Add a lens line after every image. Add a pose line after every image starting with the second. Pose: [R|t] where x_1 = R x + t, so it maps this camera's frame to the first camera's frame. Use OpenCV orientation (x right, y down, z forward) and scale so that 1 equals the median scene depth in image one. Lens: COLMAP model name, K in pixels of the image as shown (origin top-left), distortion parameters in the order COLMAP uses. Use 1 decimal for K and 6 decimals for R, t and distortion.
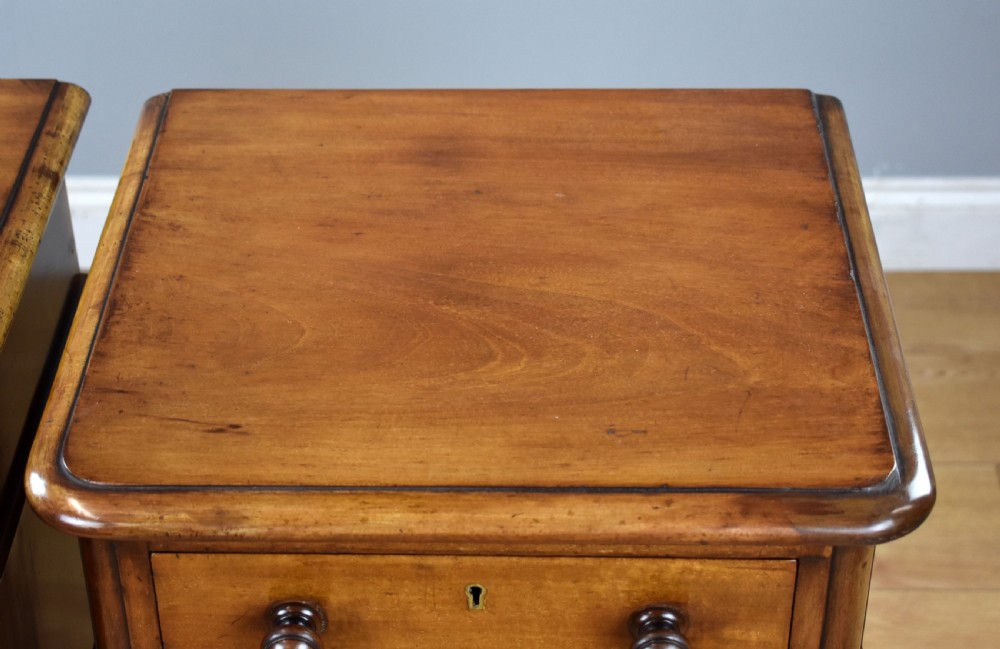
lens RADIAL K [[2010.4, 0, 480.1], [0, 2010.4, 277.5], [0, 0, 1]] dist [0.004227, 0.043967]
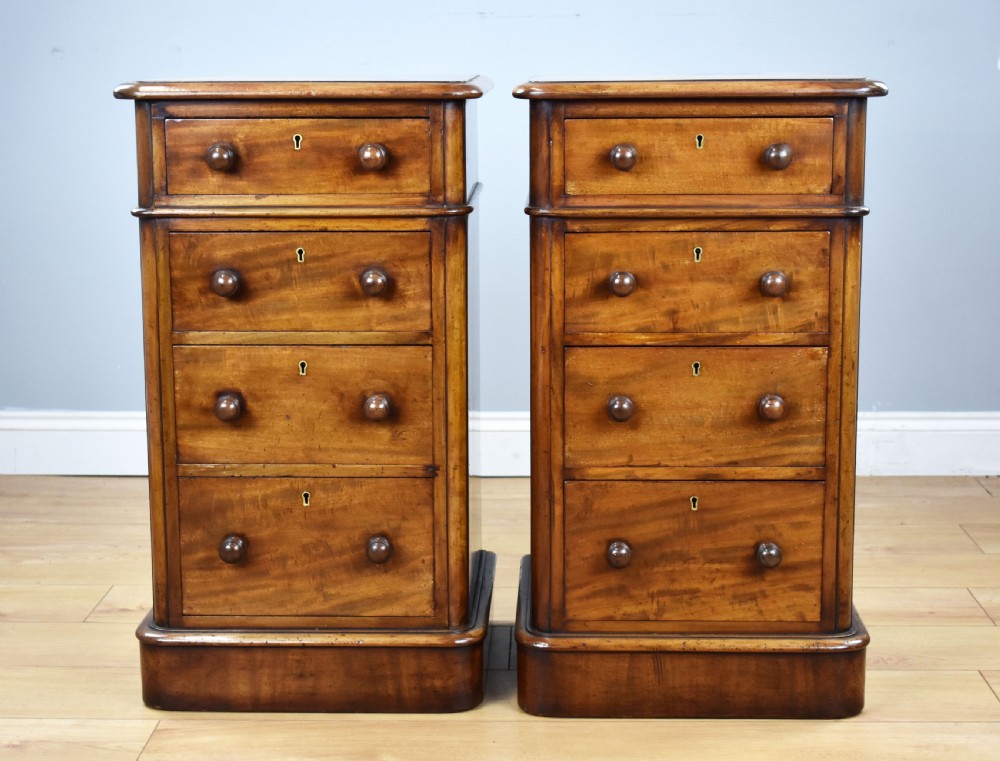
lens RADIAL K [[1864.8, 0, 500.0], [0, 1864.8, 380.5], [0, 0, 1]] dist [-0.019547, 0.038697]
pose [[0.999945, 0.006628, -0.008177, -0.218043], [-0.009436, 0.908686, -0.417373, 1.335732], [0.004664, 0.417427, 0.908699, -0.886842]]
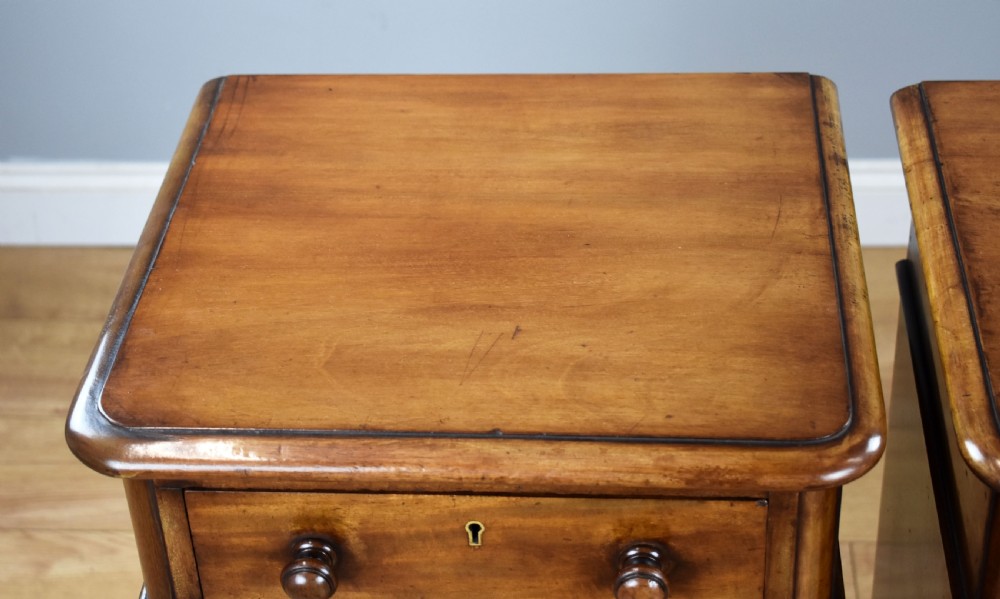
lens RADIAL K [[1815.6, 0, 500.2], [0, 1815.6, 258.9], [0, 0, 1]] dist [0.005898, 0.016994]
pose [[0.998234, -0.000662, -0.059401, -0.407029], [0.001181, 0.999962, 0.008695, -0.009718], [0.059393, -0.008750, 0.998196, 0.025453]]
